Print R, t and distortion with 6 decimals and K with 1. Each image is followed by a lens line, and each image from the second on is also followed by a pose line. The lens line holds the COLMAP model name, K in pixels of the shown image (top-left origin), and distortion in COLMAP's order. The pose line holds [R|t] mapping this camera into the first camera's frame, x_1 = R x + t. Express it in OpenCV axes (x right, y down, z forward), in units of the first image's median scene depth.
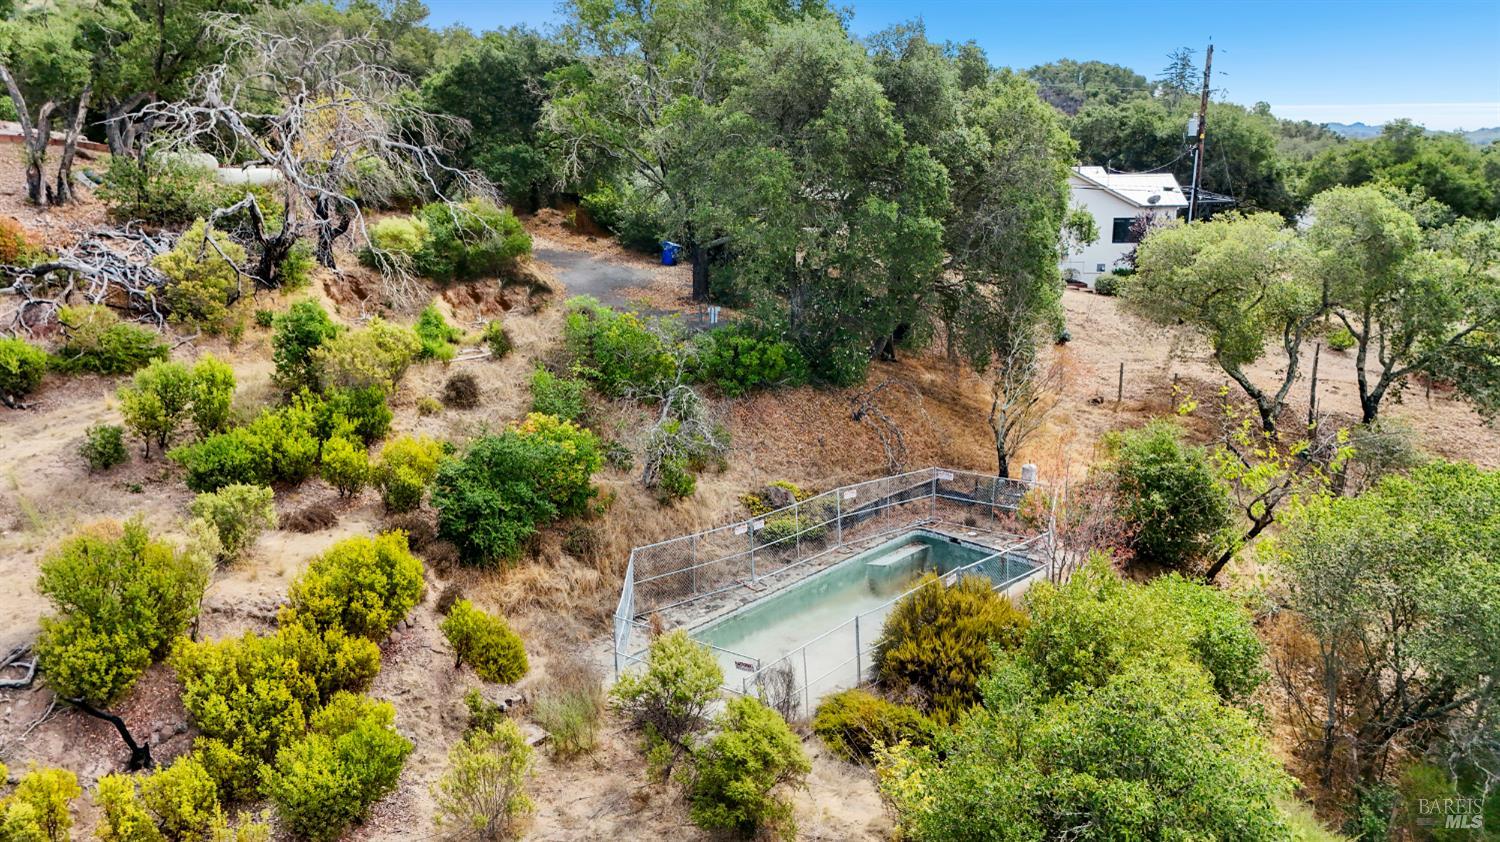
lens RADIAL K [[1093.1, 0, 750.0], [0, 1093.1, 421.0], [0, 0, 1]] dist [0.091475, -0.098555]
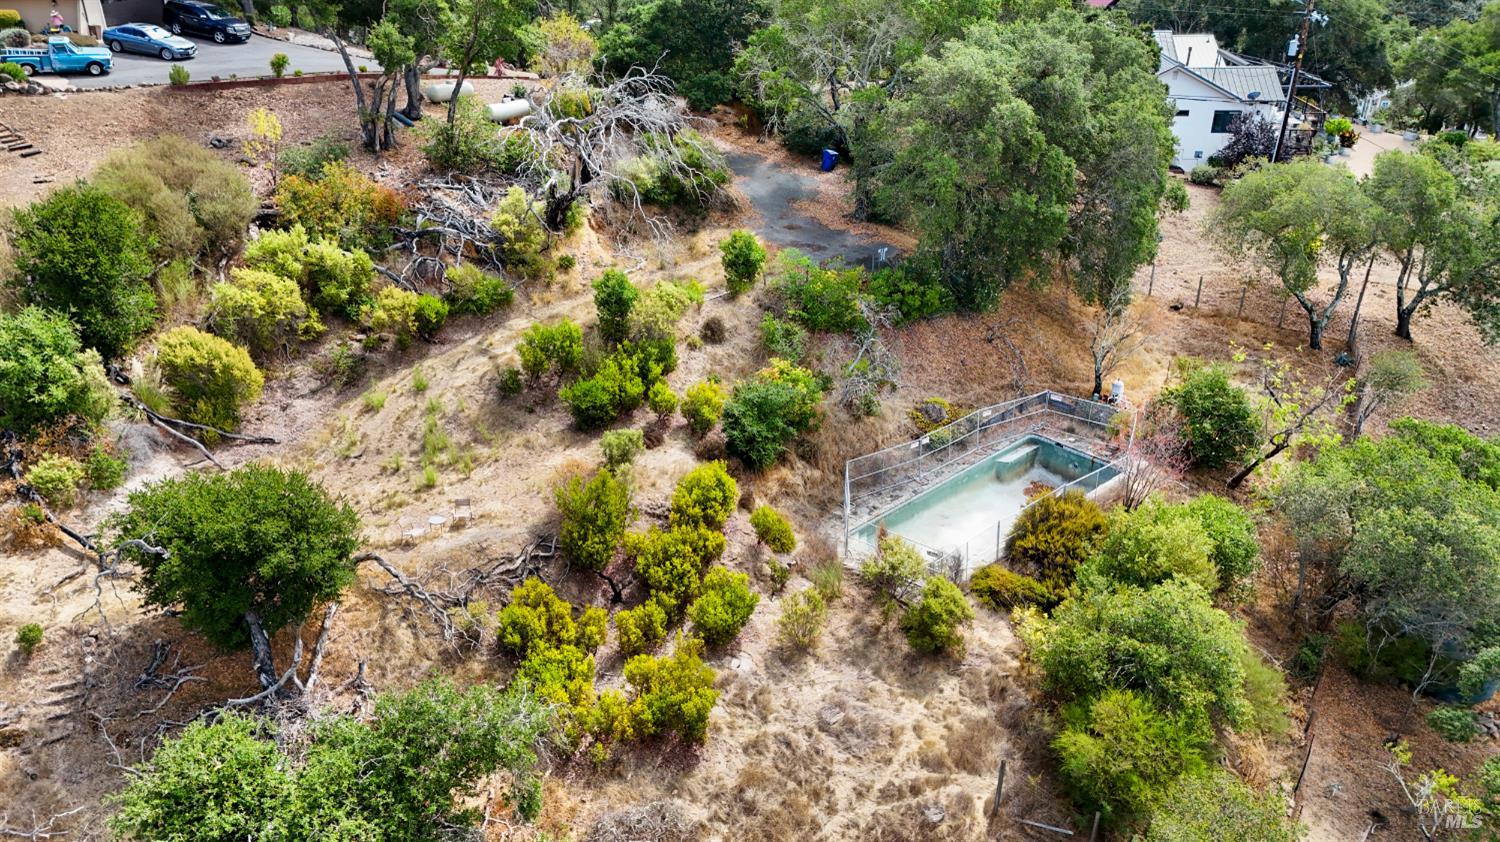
lens RADIAL K [[1093.1, 0, 750.0], [0, 1093.1, 421.0], [0, 0, 1]] dist [0.091475, -0.098555]
pose [[0.997441, 0.035571, -0.062013, -0.151361], [-0.021479, 0.976462, 0.214618, -0.265827], [0.068188, -0.212737, 0.974727, -0.492916]]
